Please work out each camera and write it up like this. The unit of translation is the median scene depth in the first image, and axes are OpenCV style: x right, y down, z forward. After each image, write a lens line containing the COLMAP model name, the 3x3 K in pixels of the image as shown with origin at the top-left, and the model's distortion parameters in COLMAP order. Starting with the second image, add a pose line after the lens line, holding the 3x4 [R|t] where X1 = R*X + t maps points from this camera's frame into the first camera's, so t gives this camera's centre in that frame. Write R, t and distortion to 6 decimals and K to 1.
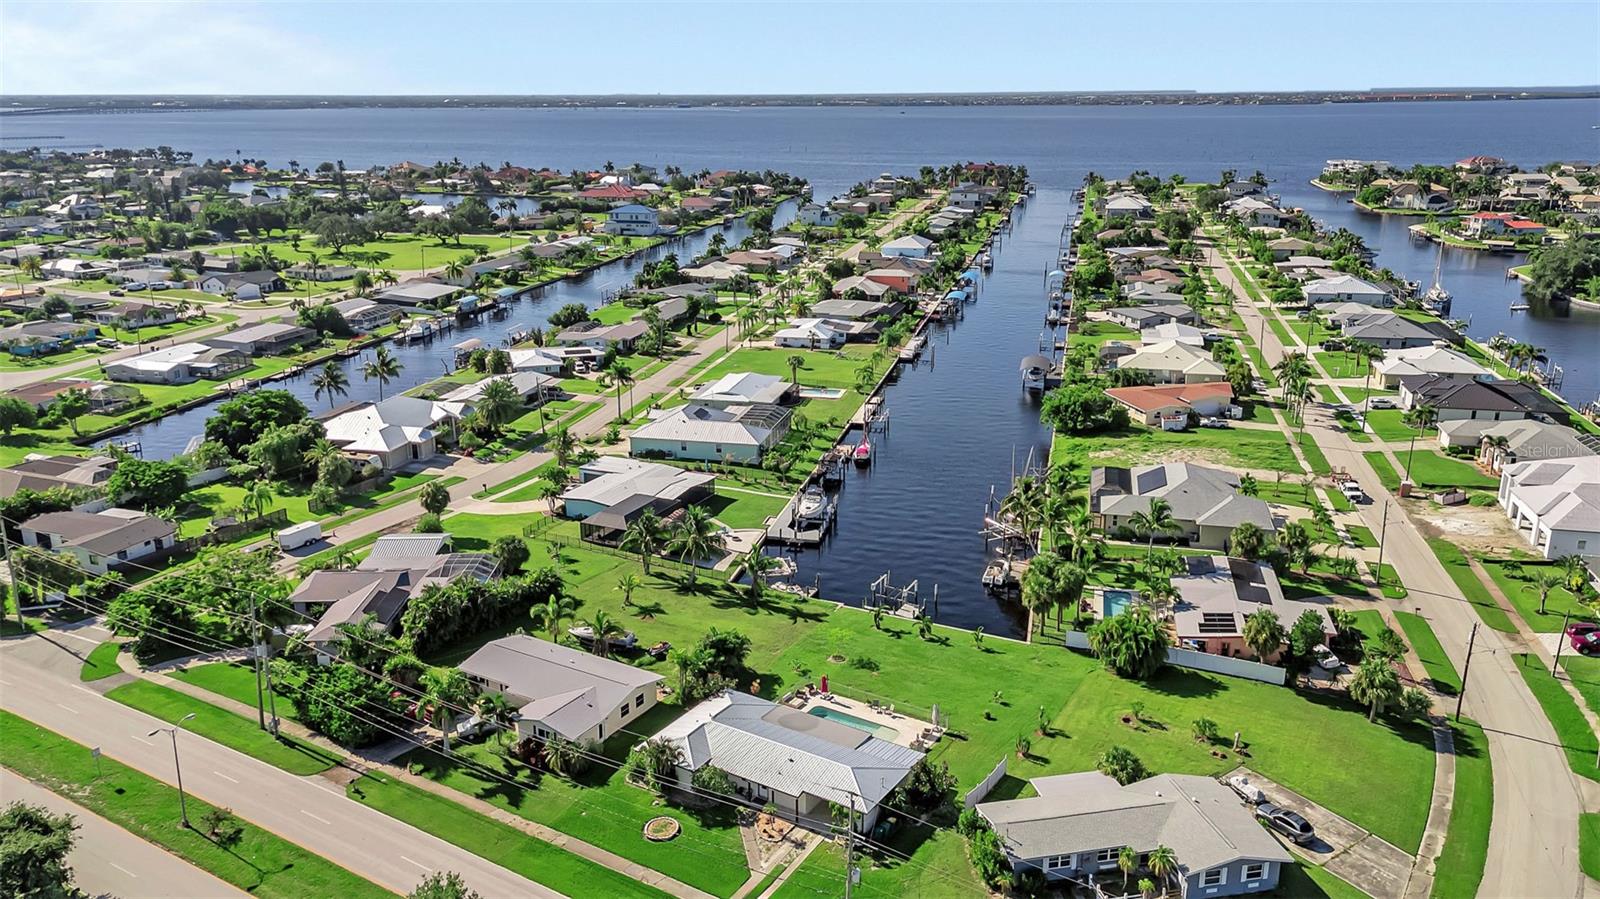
lens RADIAL K [[1197.1, 0, 803.7], [0, 1197.1, 450.8], [0, 0, 1]] dist [0.064087, -0.039396]
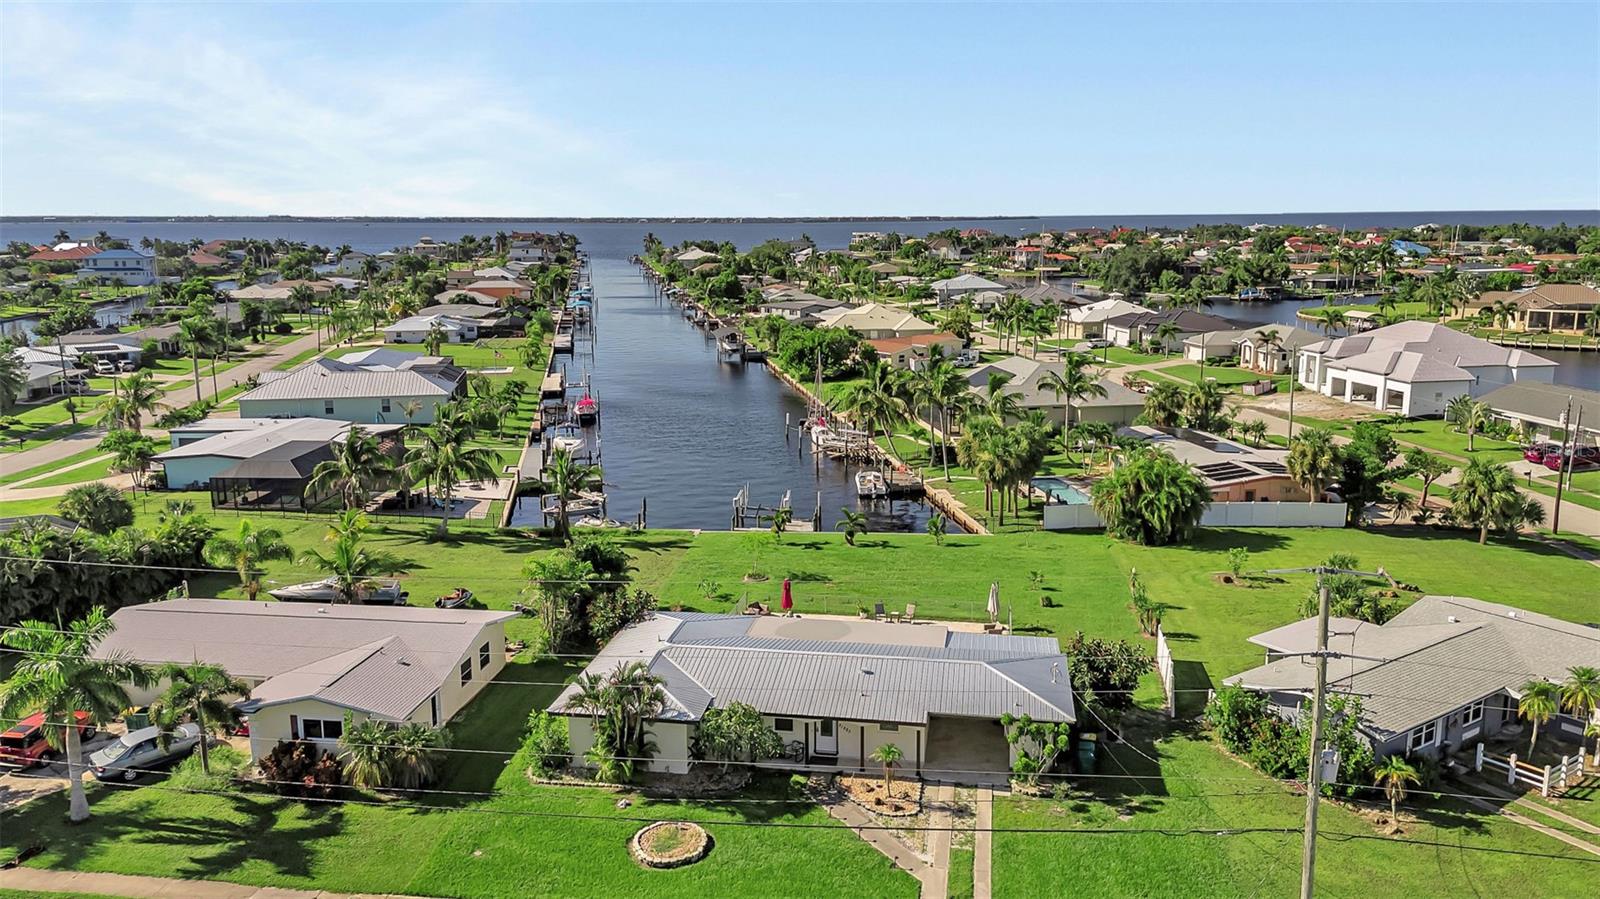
lens RADIAL K [[1197.1, 0, 800.8], [0, 1197.1, 448.9], [0, 0, 1]] dist [0.064087, -0.039396]
pose [[0.919427, -0.072153, 0.386586, -0.212281], [0.110808, 0.990727, -0.078626, 0.180292], [-0.377328, 0.115128, 0.918896, 0.469587]]
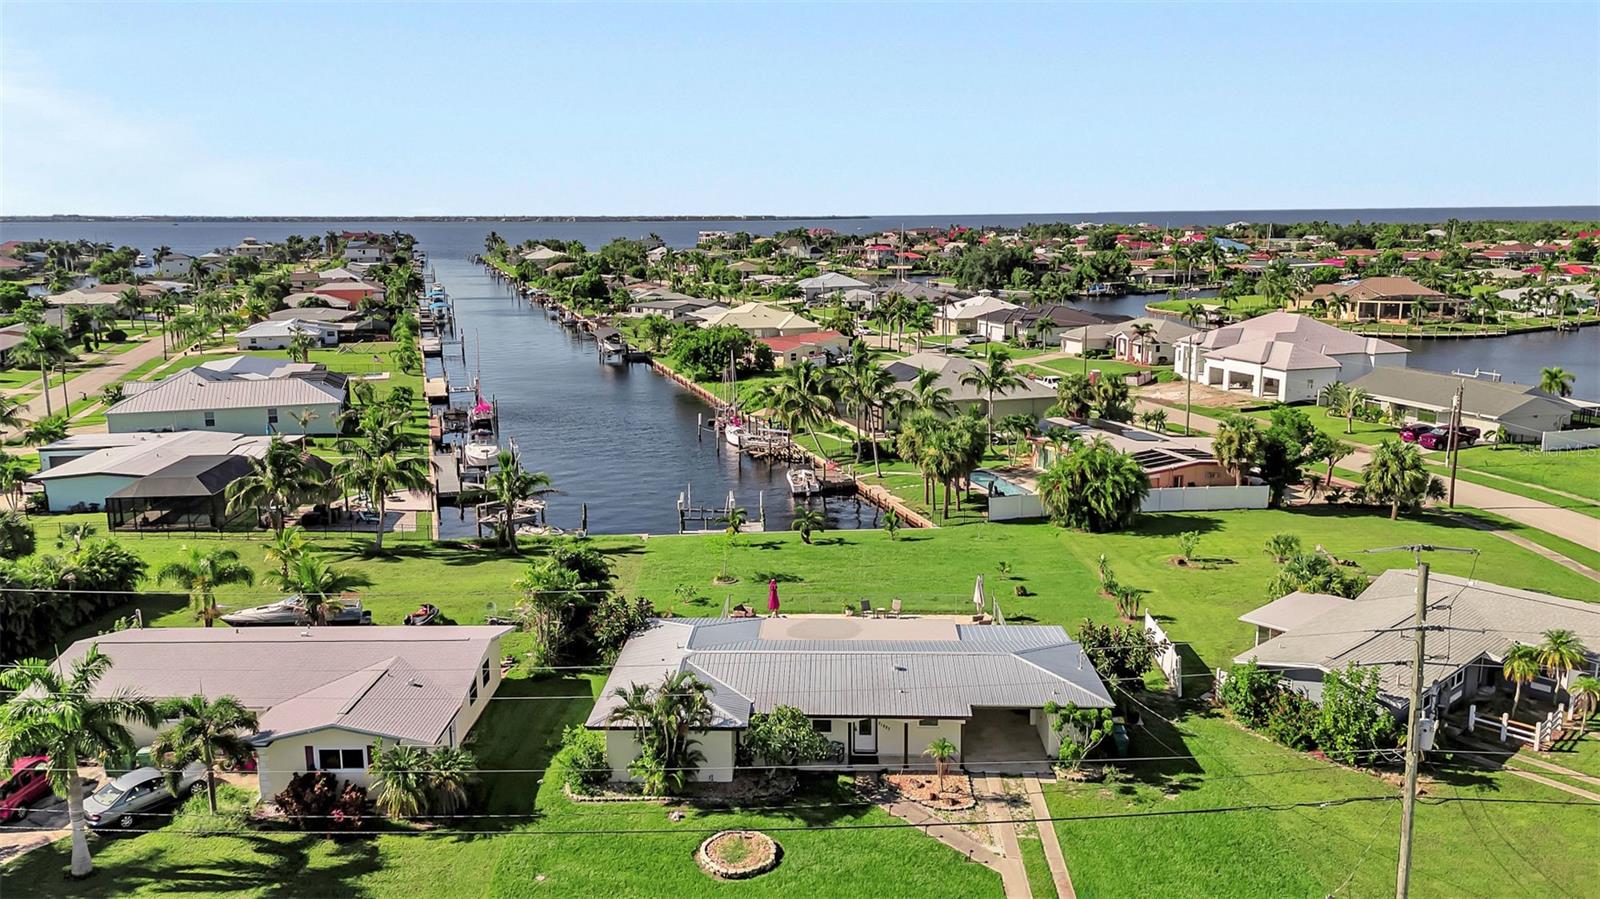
lens RADIAL K [[1197.1, 0, 799.8], [0, 1197.1, 452.0], [0, 0, 1]] dist [0.064087, -0.039396]
pose [[0.858129, -0.098856, 0.503827, -0.275977], [0.147997, 0.987264, -0.058360, 0.170525], [-0.491641, 0.124645, 0.861831, 0.505773]]
